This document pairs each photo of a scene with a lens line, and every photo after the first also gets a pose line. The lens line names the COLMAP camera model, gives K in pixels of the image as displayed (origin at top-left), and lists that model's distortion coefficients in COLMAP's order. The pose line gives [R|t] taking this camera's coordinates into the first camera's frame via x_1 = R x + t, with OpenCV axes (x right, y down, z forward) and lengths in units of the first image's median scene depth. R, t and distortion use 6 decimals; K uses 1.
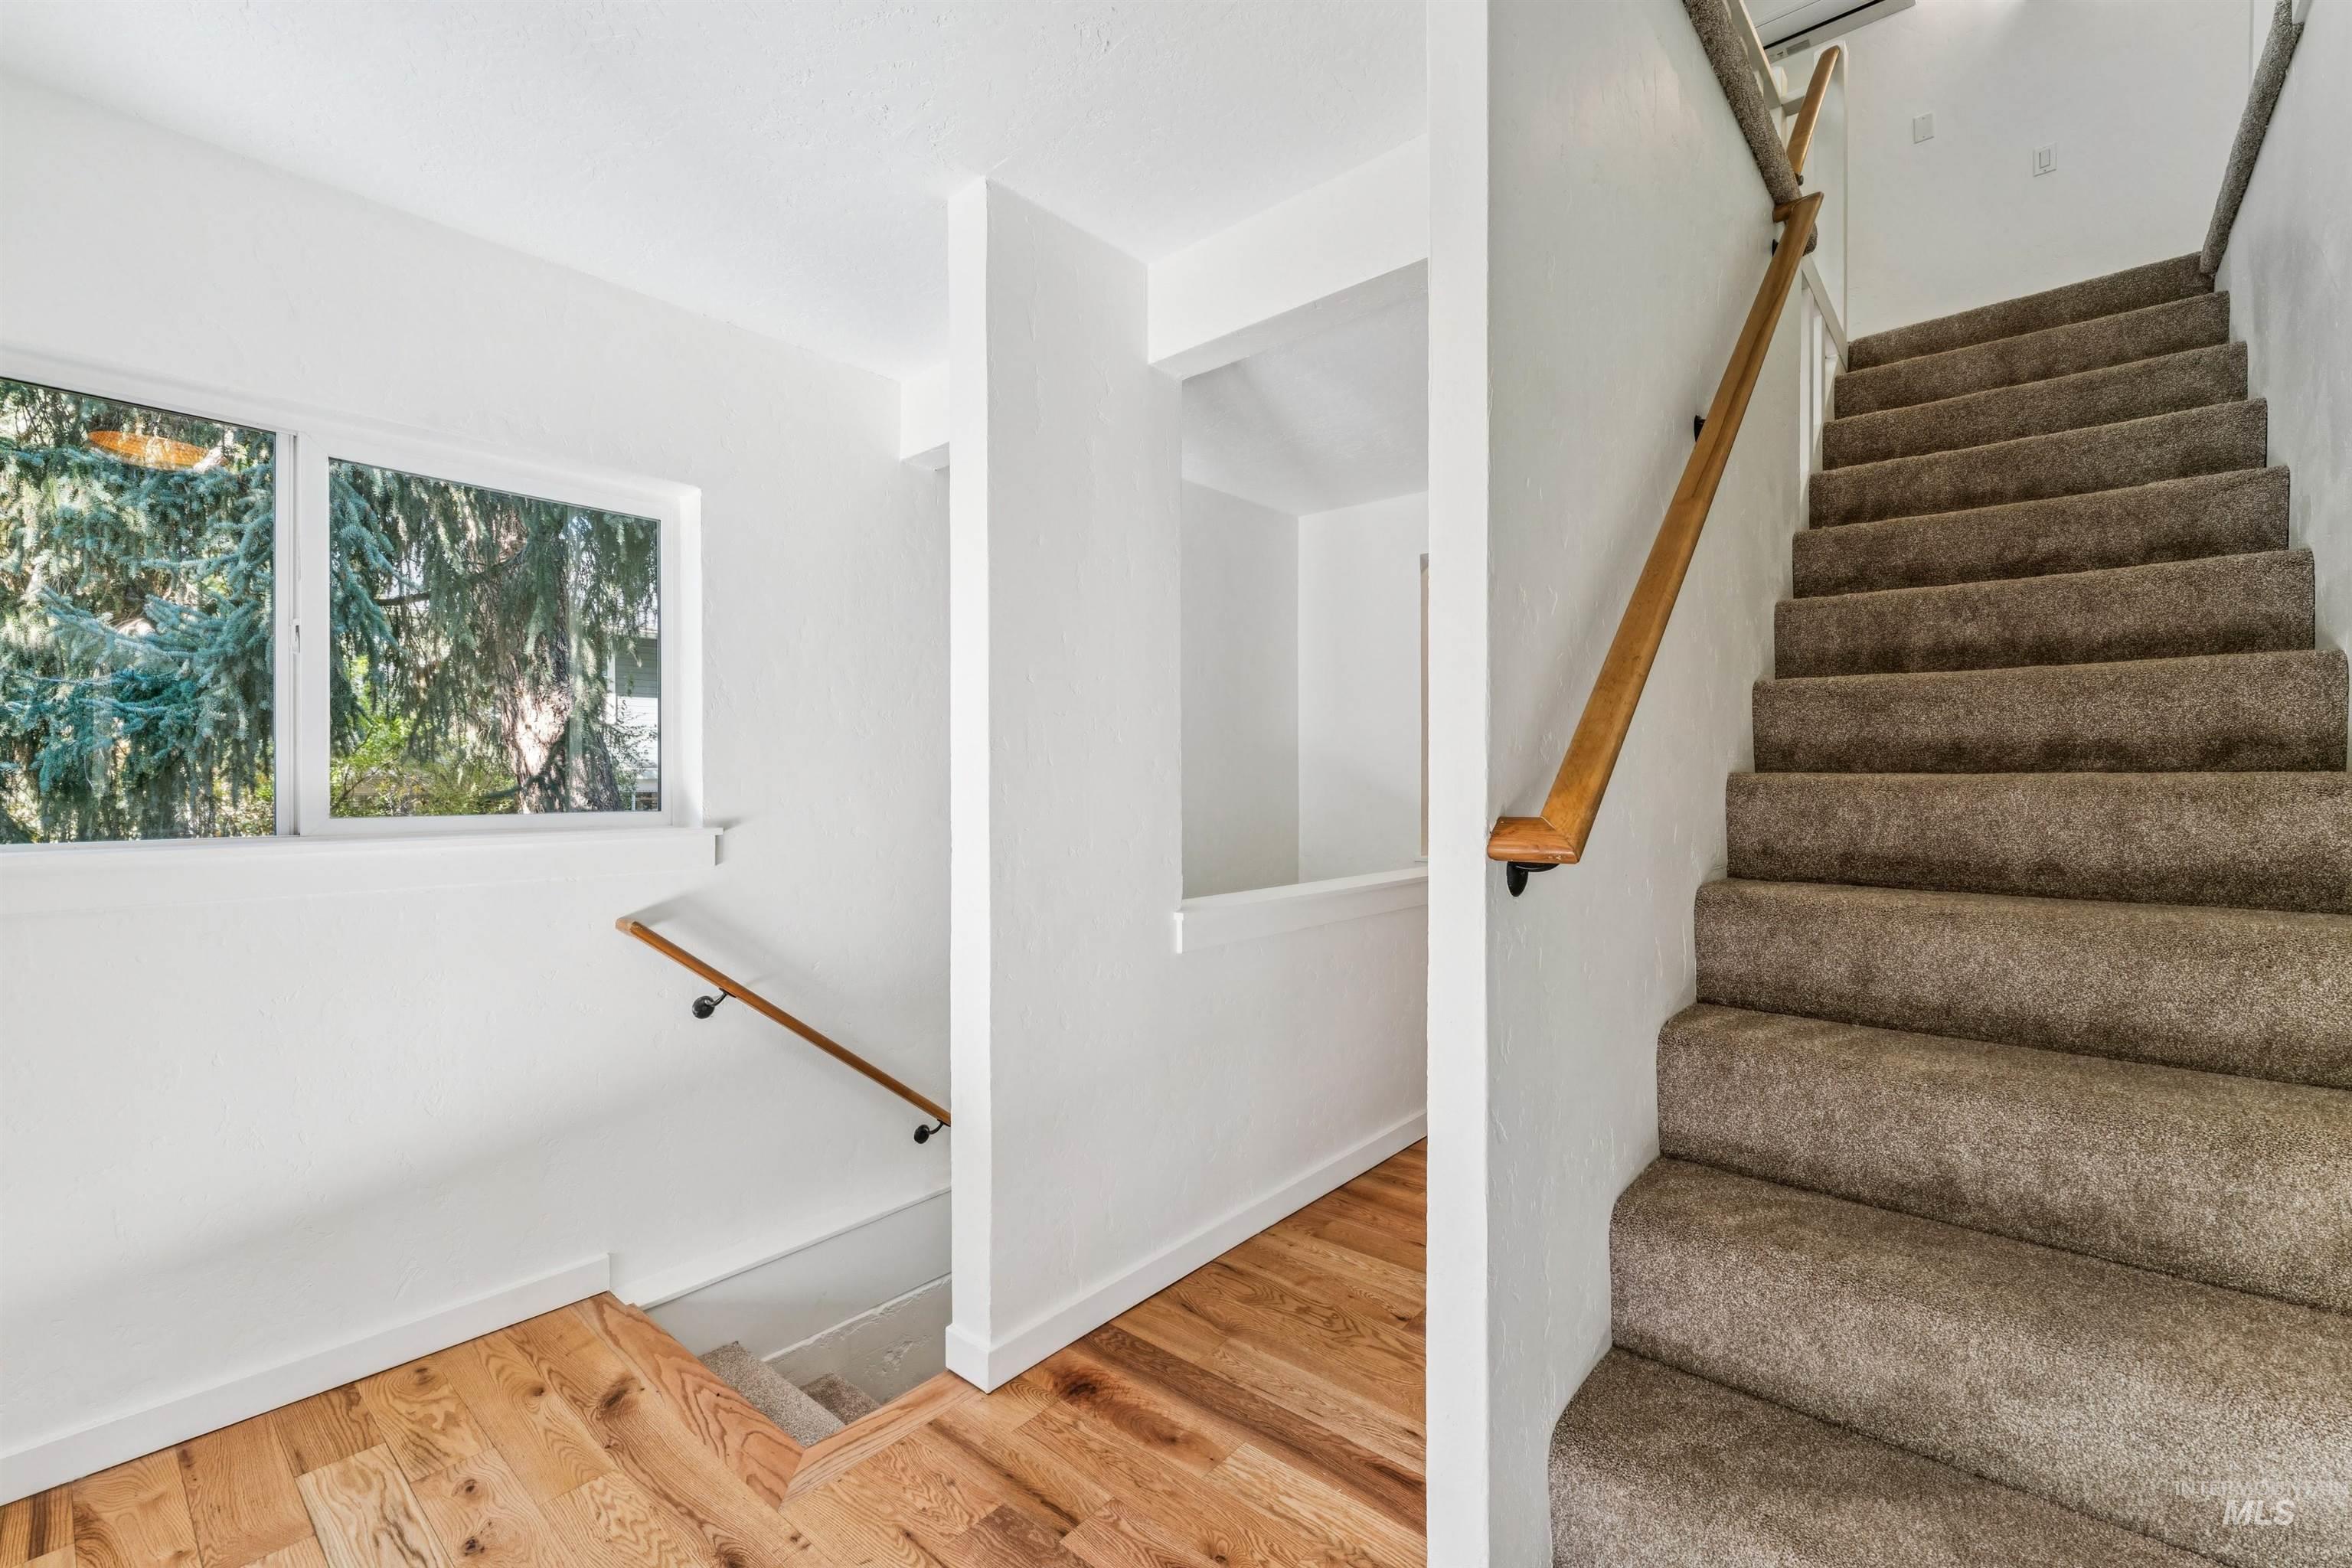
lens RADIAL K [[990.7, 0, 1172.7], [0, 990.7, 776.2], [0, 0, 1]] dist [-0.001508, 0.001085]
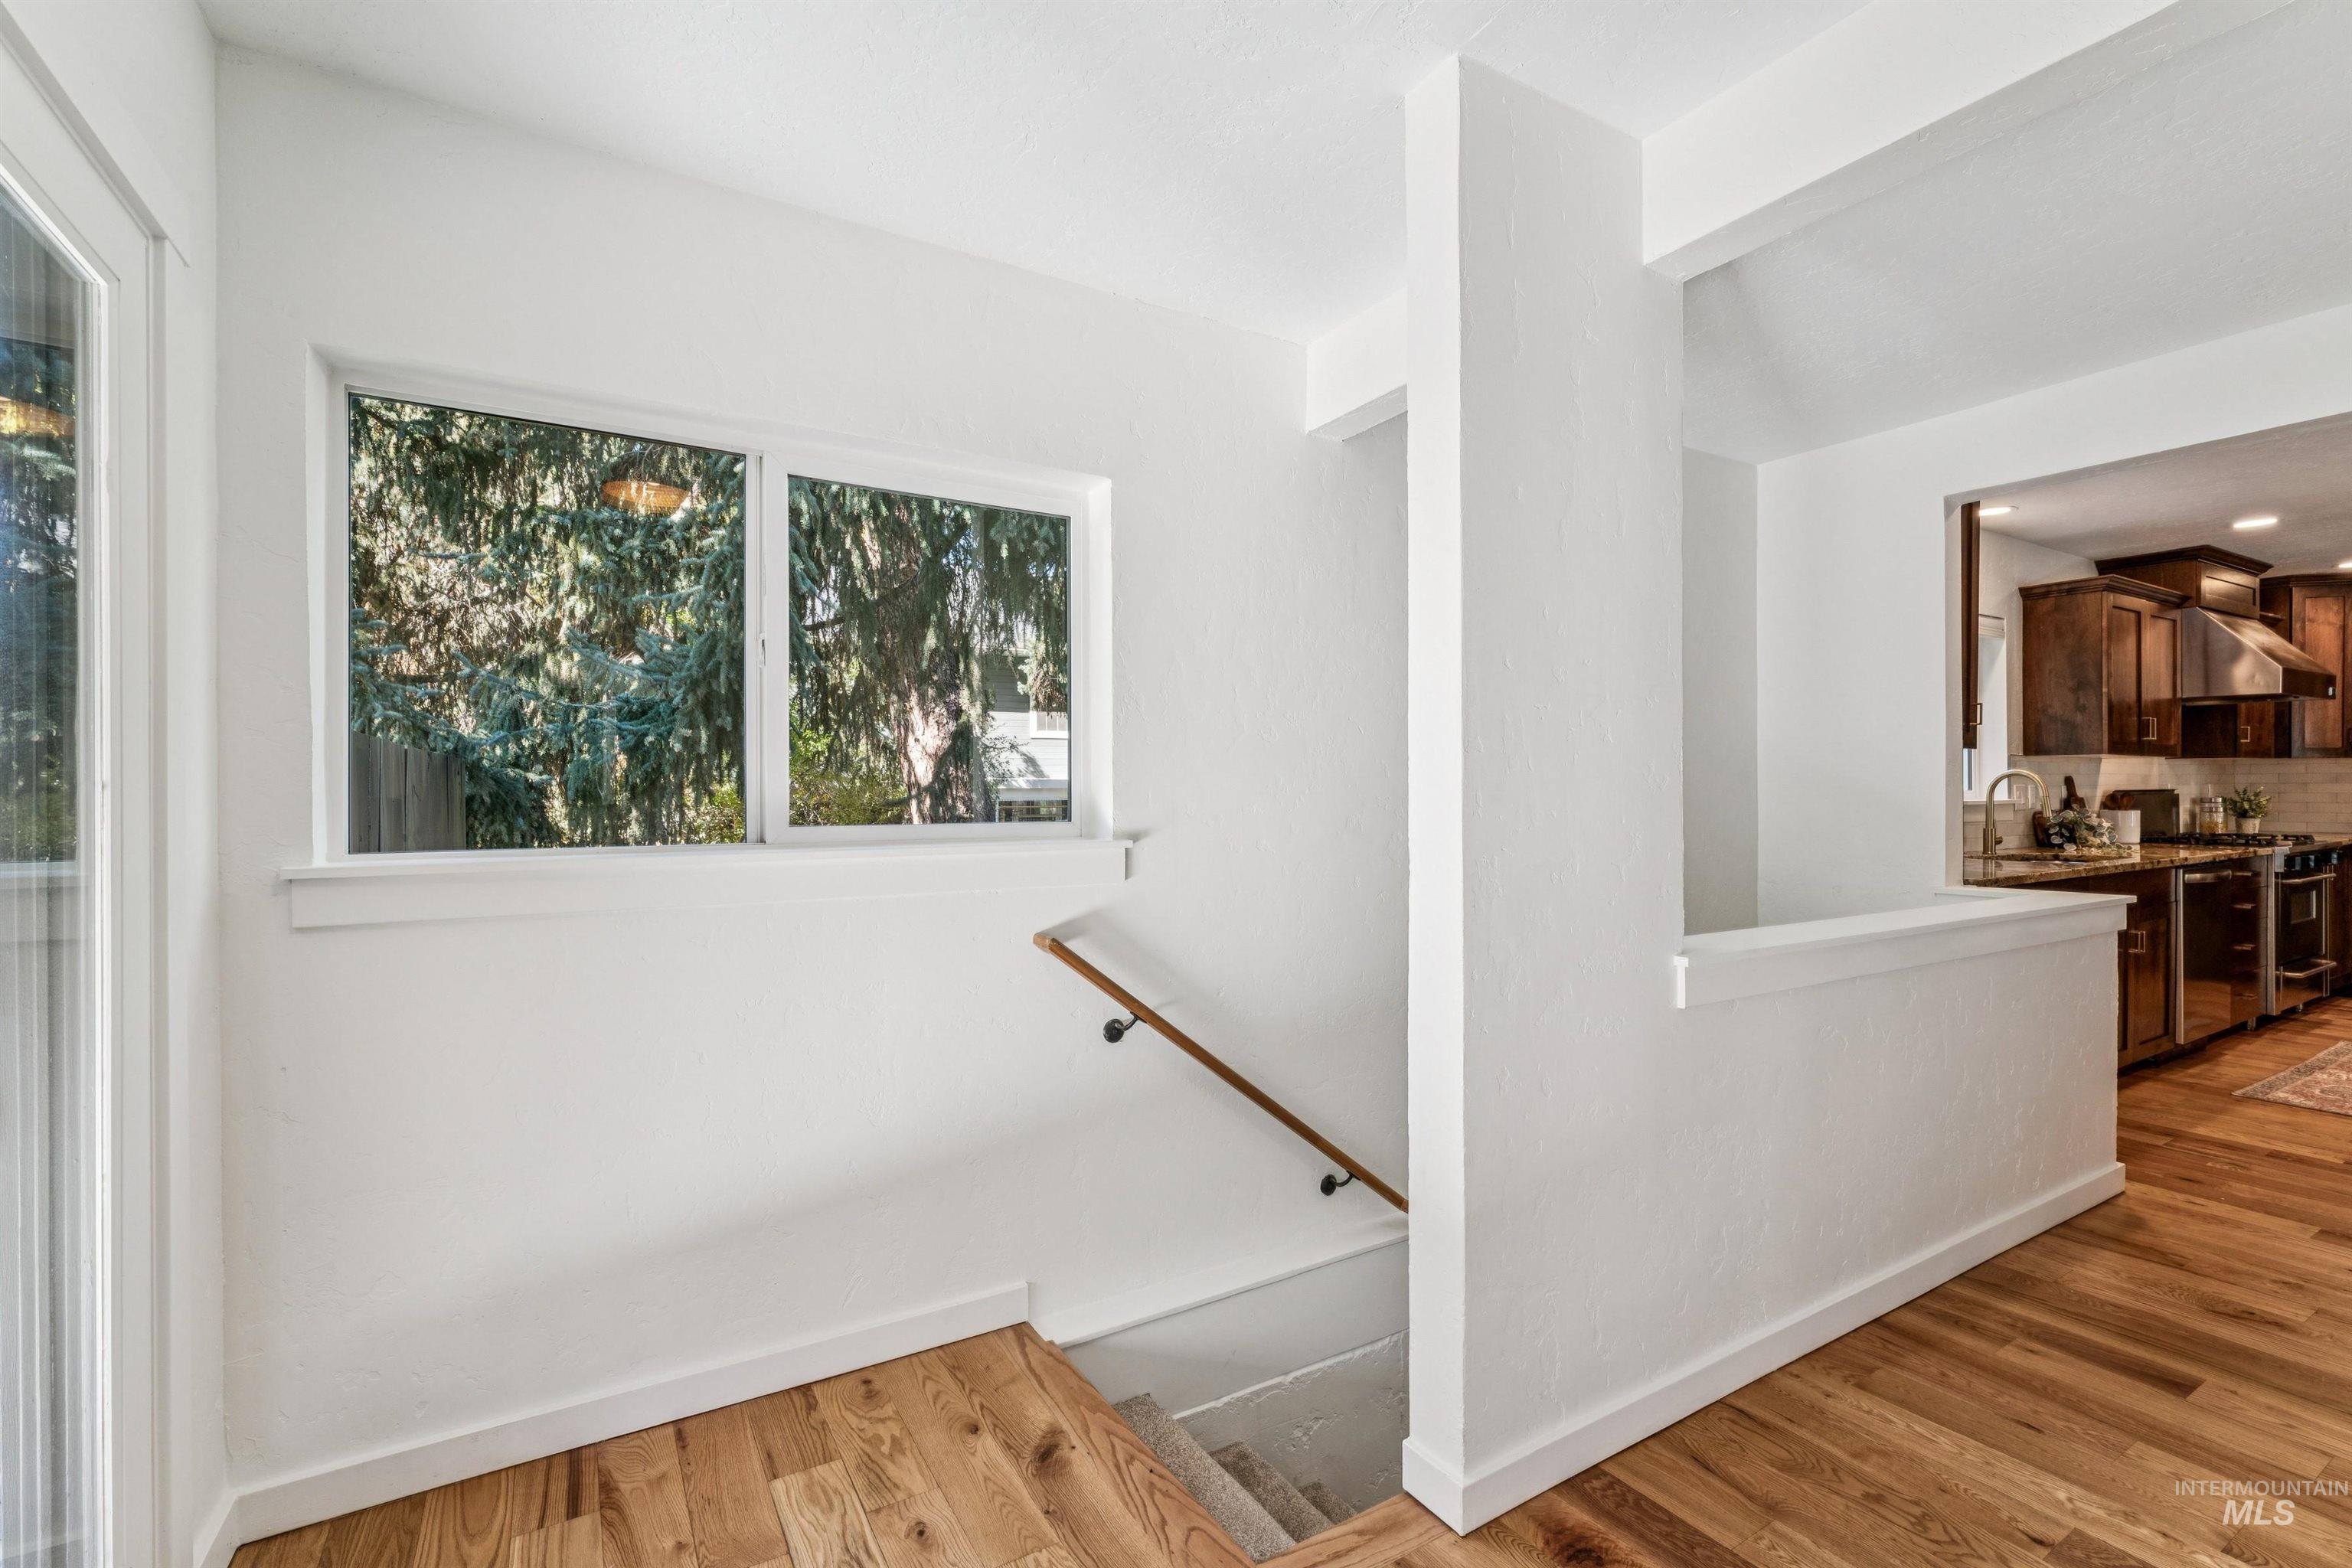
lens RADIAL K [[1014.3, 0, 1176.0], [0, 1014.3, 784.0], [0, 0, 1]] dist [-0.001425, -0.000454]
pose [[0.952203, -0.002010, -0.305460, -0.138362], [0.001592, 0.999997, -0.001615, 0.001164], [0.305462, 0.001052, 0.952204, 0.114469]]
